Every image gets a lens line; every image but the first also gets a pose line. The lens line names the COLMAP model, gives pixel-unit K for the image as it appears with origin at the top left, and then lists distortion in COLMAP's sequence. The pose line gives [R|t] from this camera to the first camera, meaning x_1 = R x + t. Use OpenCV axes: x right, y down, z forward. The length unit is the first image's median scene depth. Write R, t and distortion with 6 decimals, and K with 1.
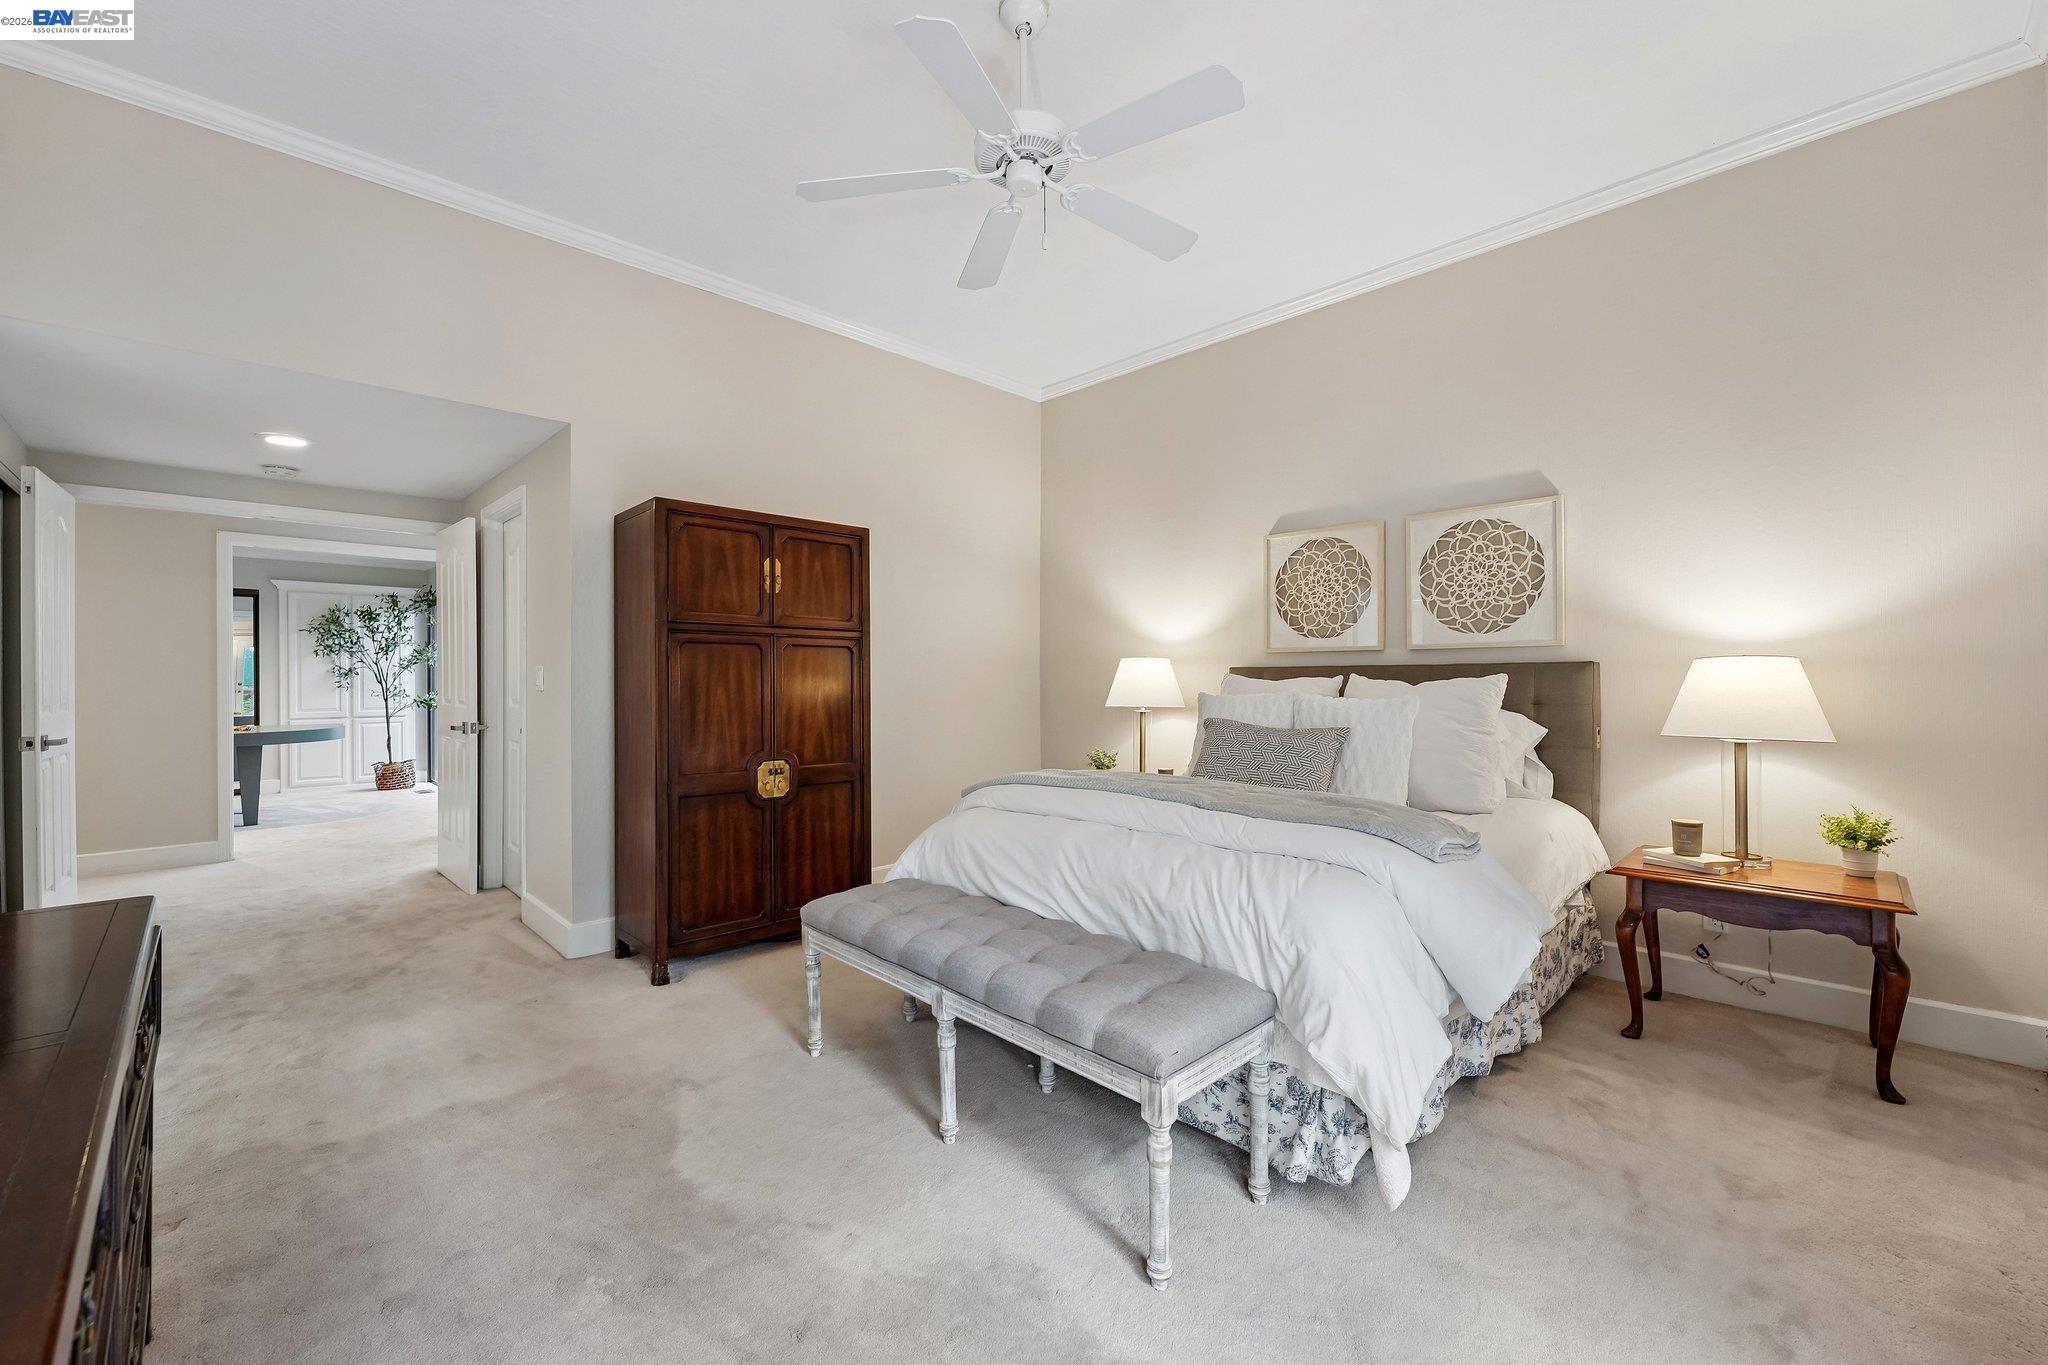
lens RADIAL K [[828.7, 0, 1026.0], [0, 828.7, 678.9], [0, 0, 1]] dist [-0.027224, 0.002109]
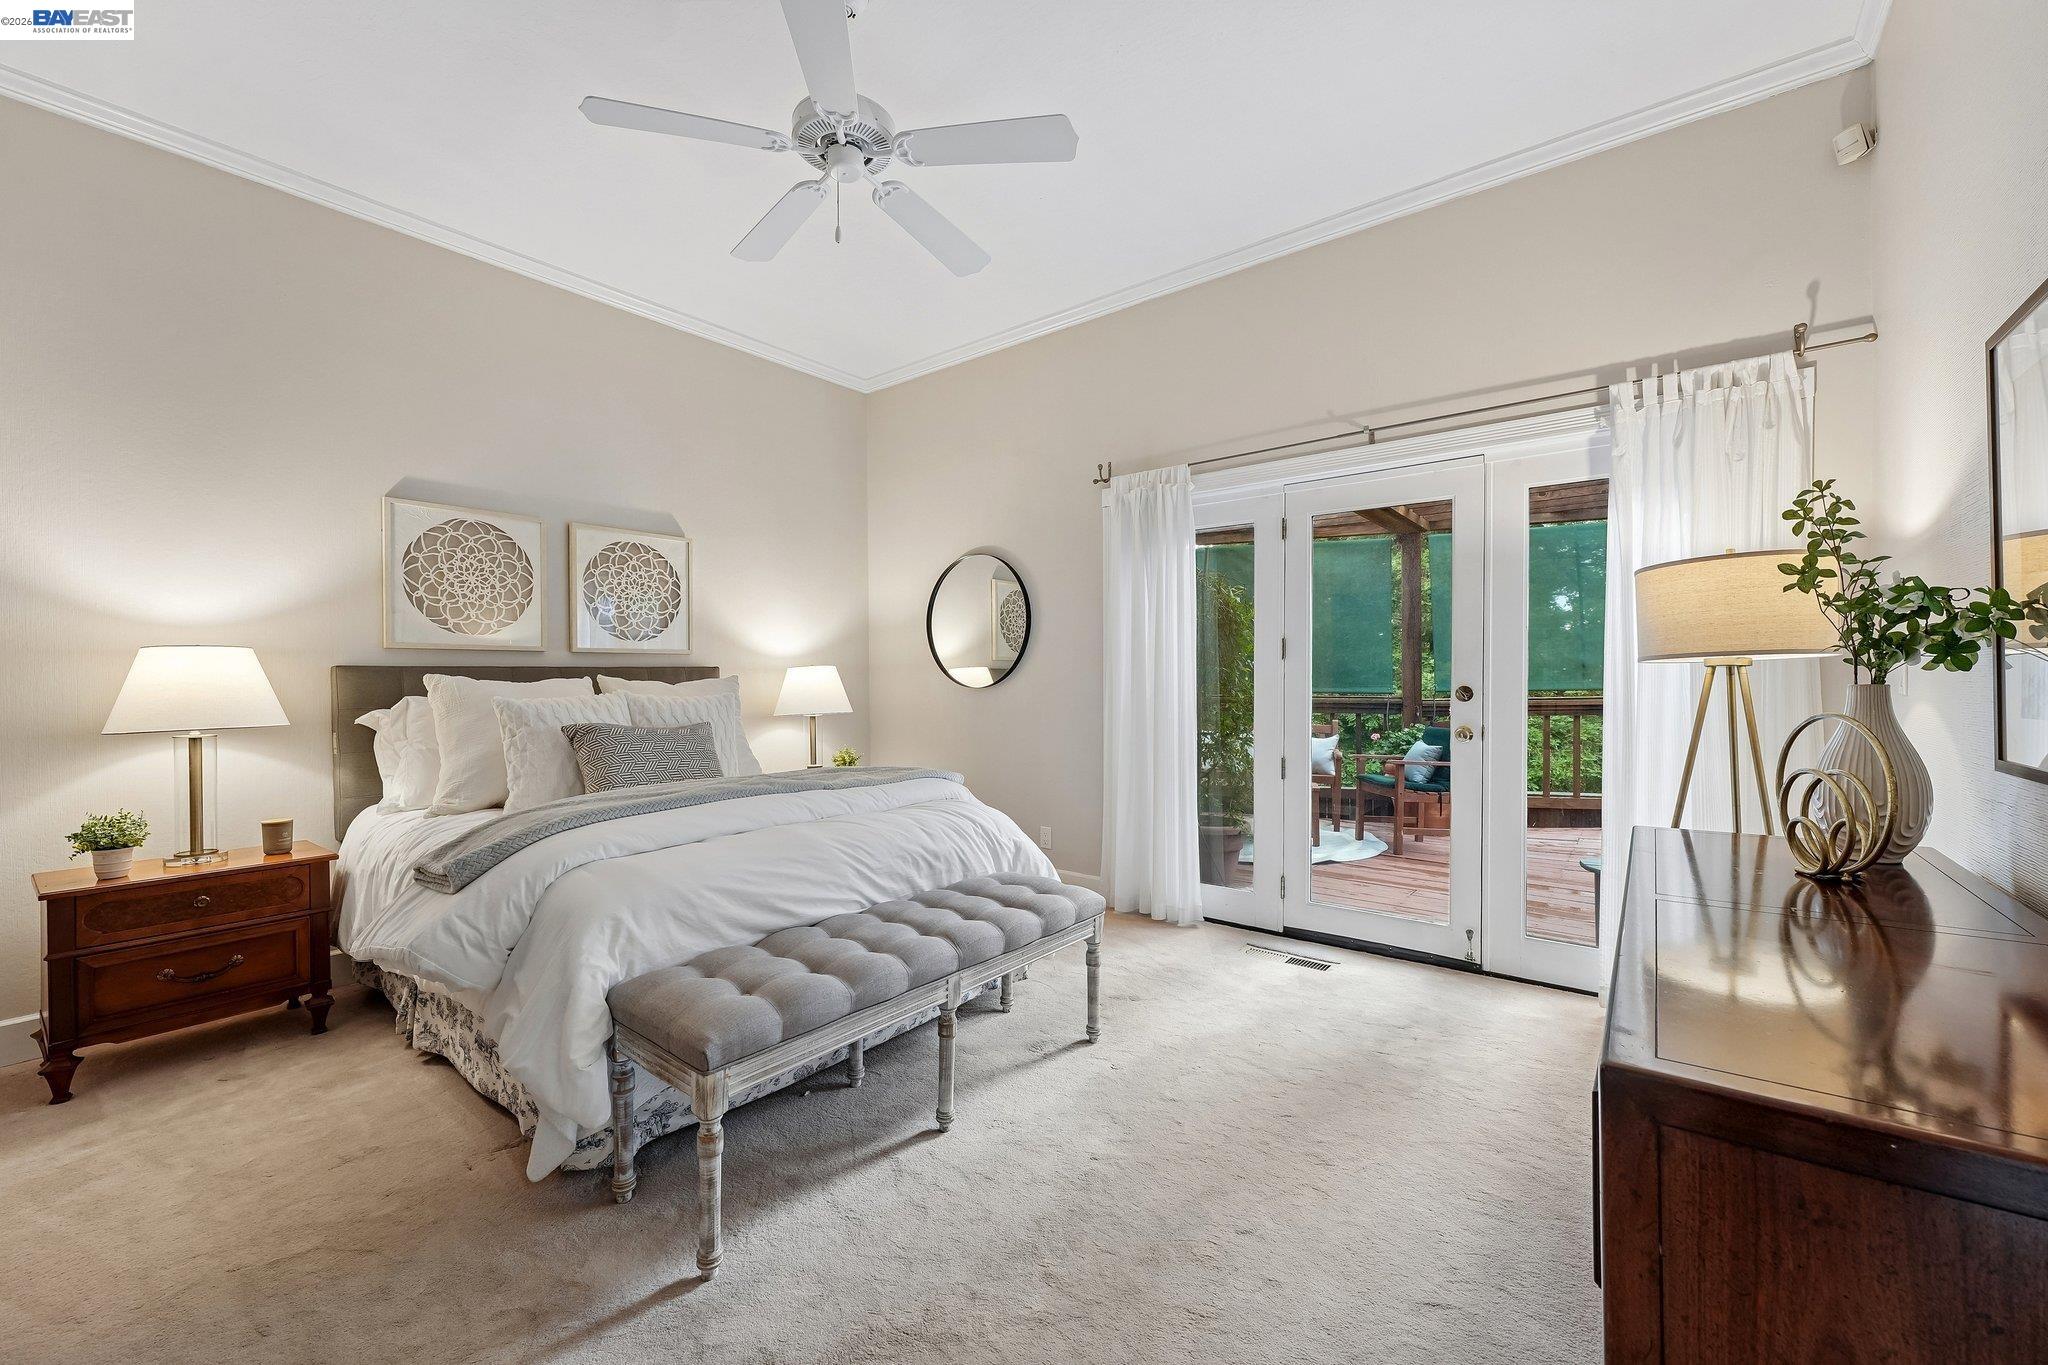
lens RADIAL K [[828.7, 0, 1010.3], [0, 828.7, 687.6], [0, 0, 1]] dist [-0.027224, 0.002109]
pose [[-0.125335, -0.006744, 0.992092, -0.694695], [0.006291, 0.999951, 0.007592, 0.005260], [-0.992095, 0.007193, -0.125286, 0.648997]]
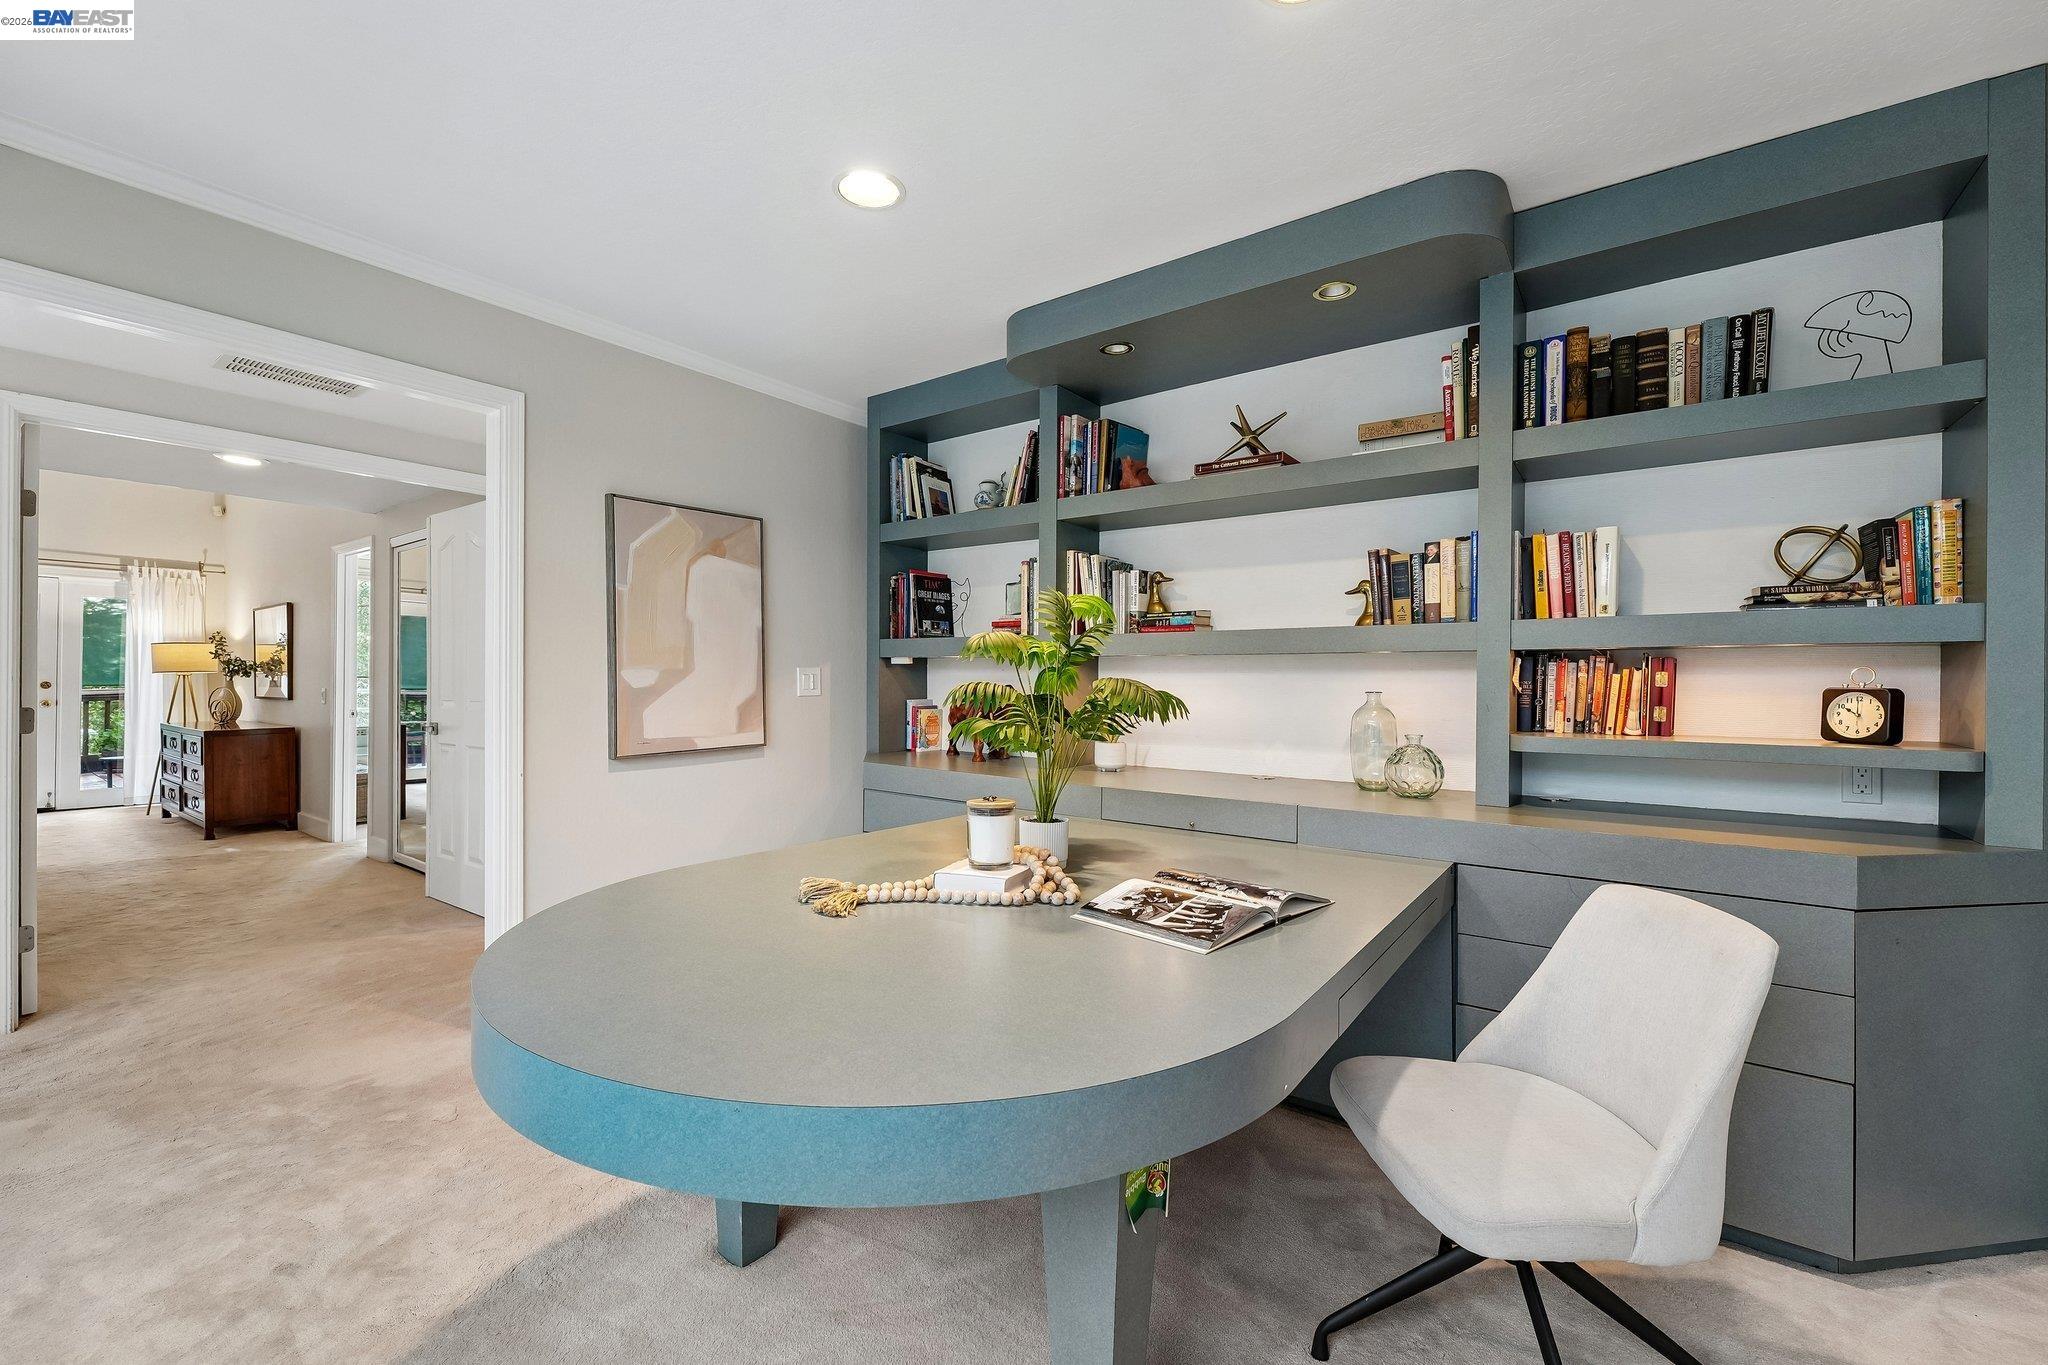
lens RADIAL K [[828.7, 0, 1007.1], [0, 828.7, 689.4], [0, 0, 1]] dist [-0.027224, 0.002109]
pose [[-0.985339, 0.003326, -0.170574, -1.643203], [0.000019, 0.999812, 0.019383, -0.003448], [0.170607, 0.019096, -0.985154, 2.084775]]
